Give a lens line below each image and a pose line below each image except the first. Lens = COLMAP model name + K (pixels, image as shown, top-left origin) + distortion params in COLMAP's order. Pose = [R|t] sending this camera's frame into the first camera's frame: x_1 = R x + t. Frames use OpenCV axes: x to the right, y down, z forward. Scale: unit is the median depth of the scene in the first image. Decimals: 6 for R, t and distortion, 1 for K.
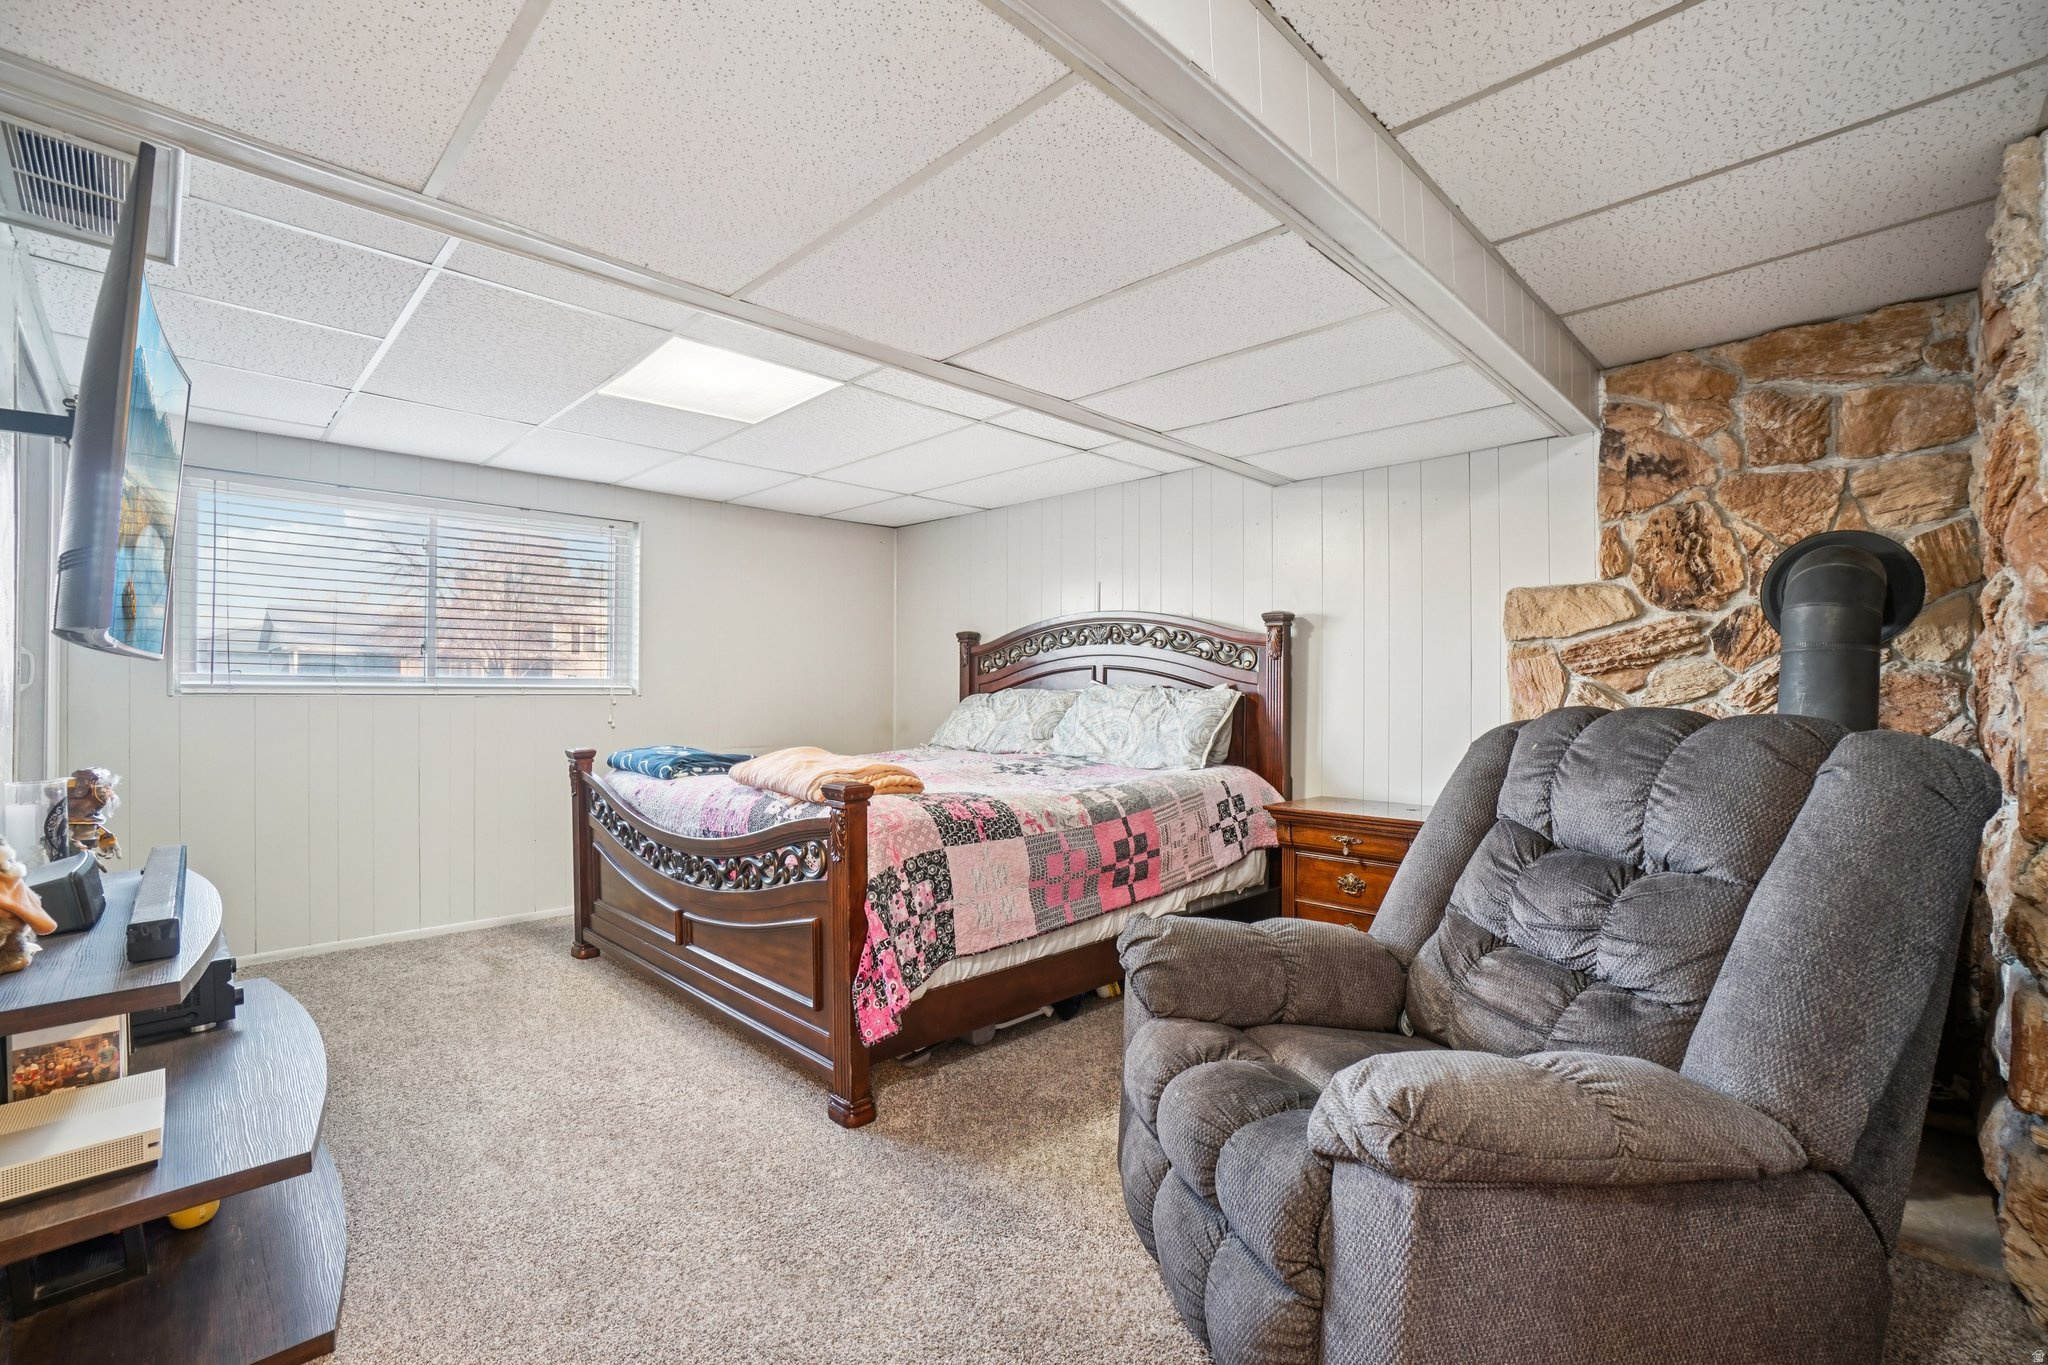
lens RADIAL K [[892.7, 0, 1023.0], [0, 892.7, 685.9], [0, 0, 1]] dist [-0.030254, 0.000923]
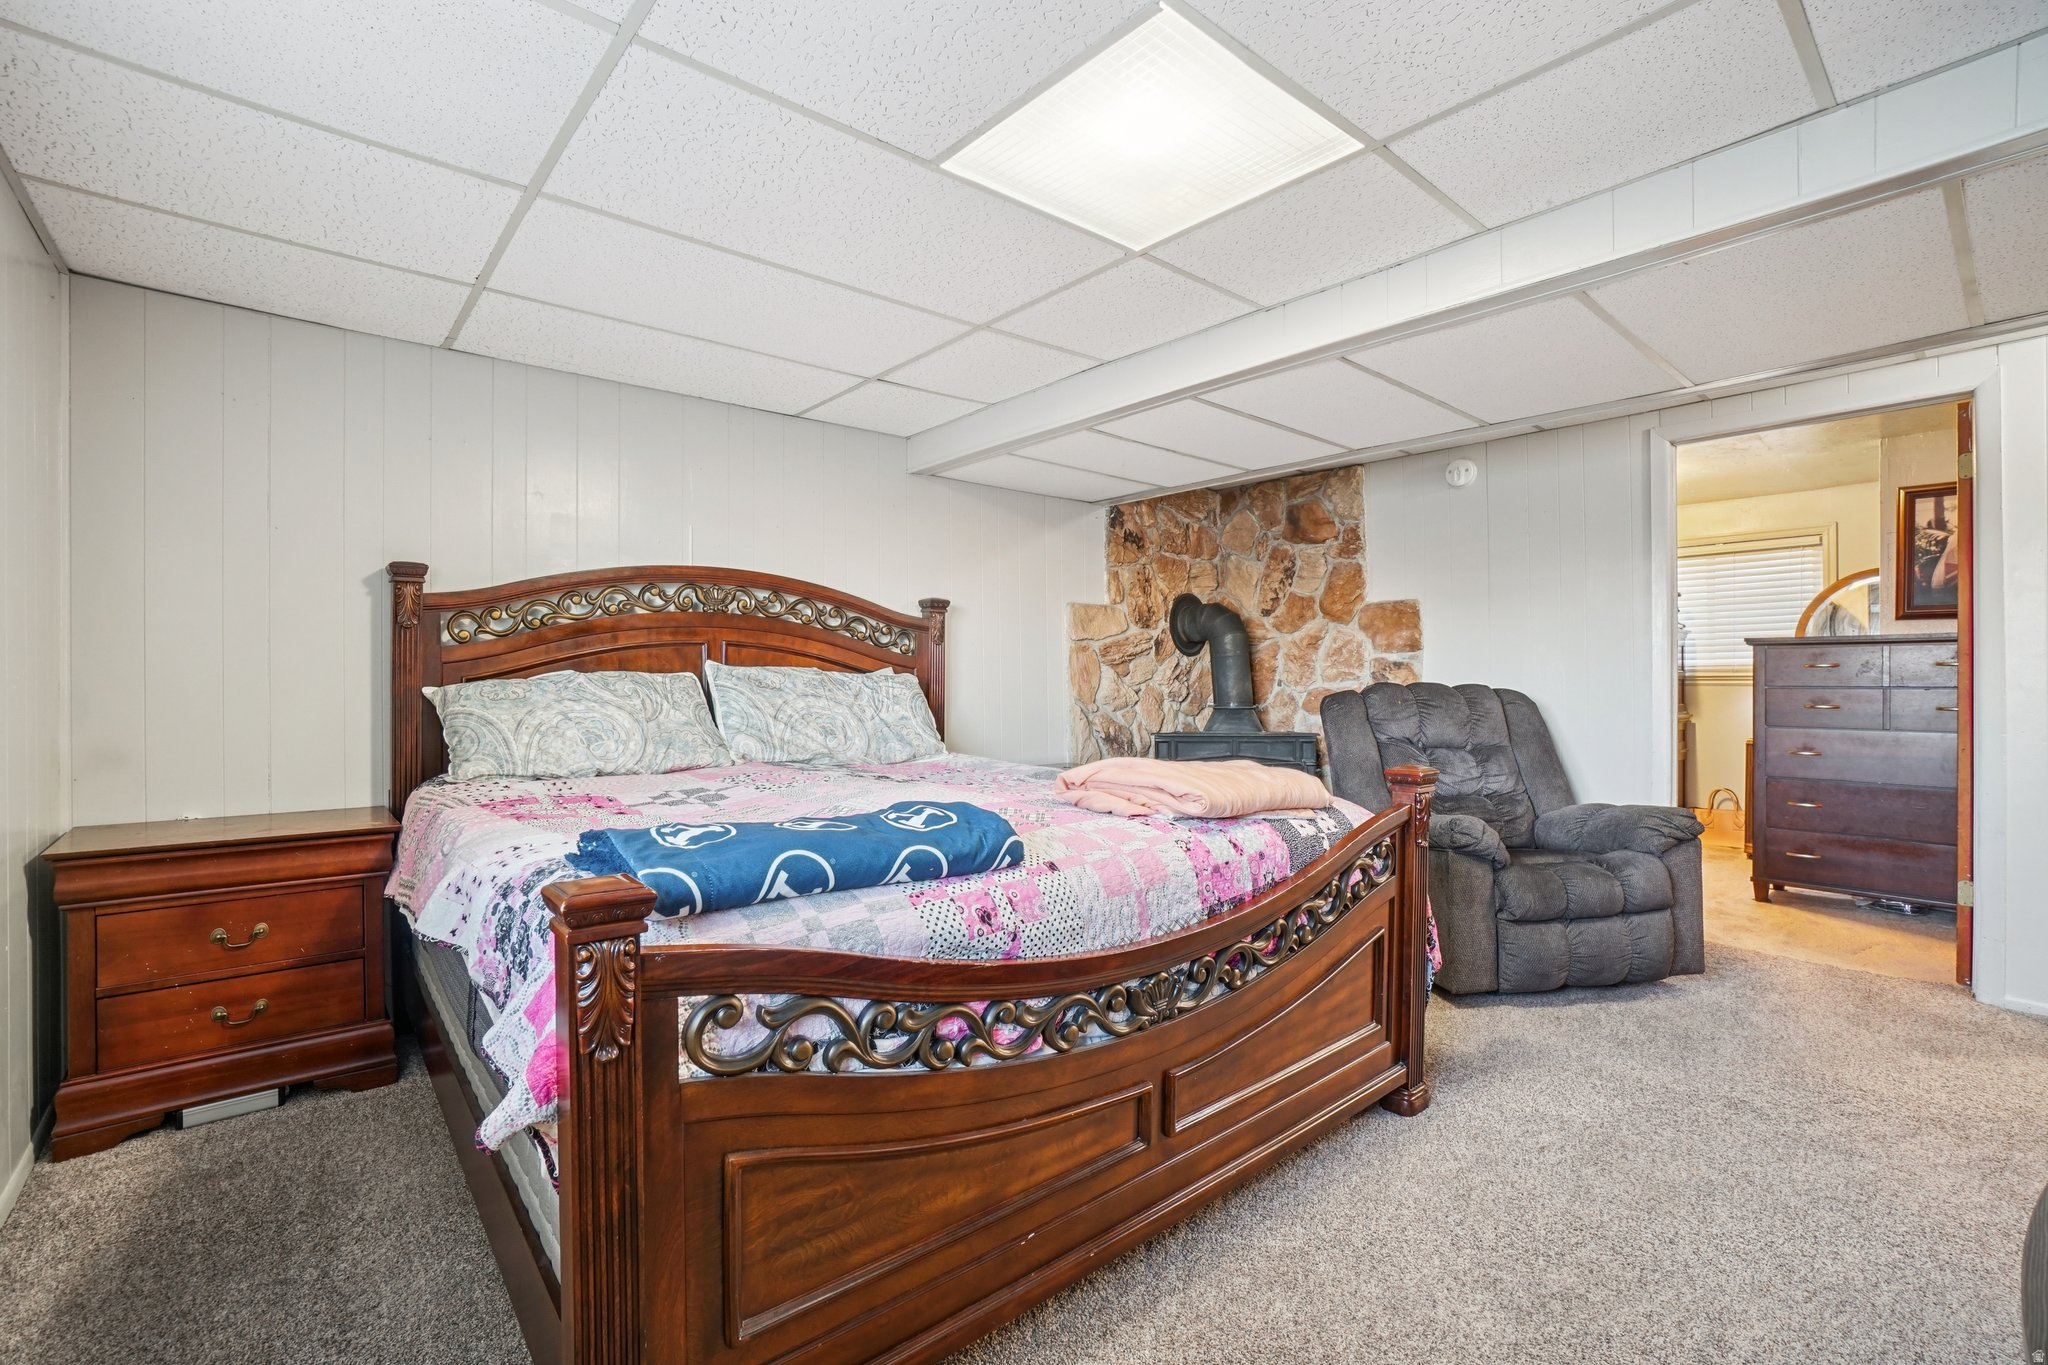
lens RADIAL K [[892.7, 0, 1023.4], [0, 892.7, 681.3], [0, 0, 1]] dist [-0.030254, 0.000923]
pose [[0.085711, -0.007319, 0.996293, -0.952479], [-0.003374, 0.999965, 0.007636, 0.004313], [-0.996314, -0.004016, 0.085684, 1.053492]]
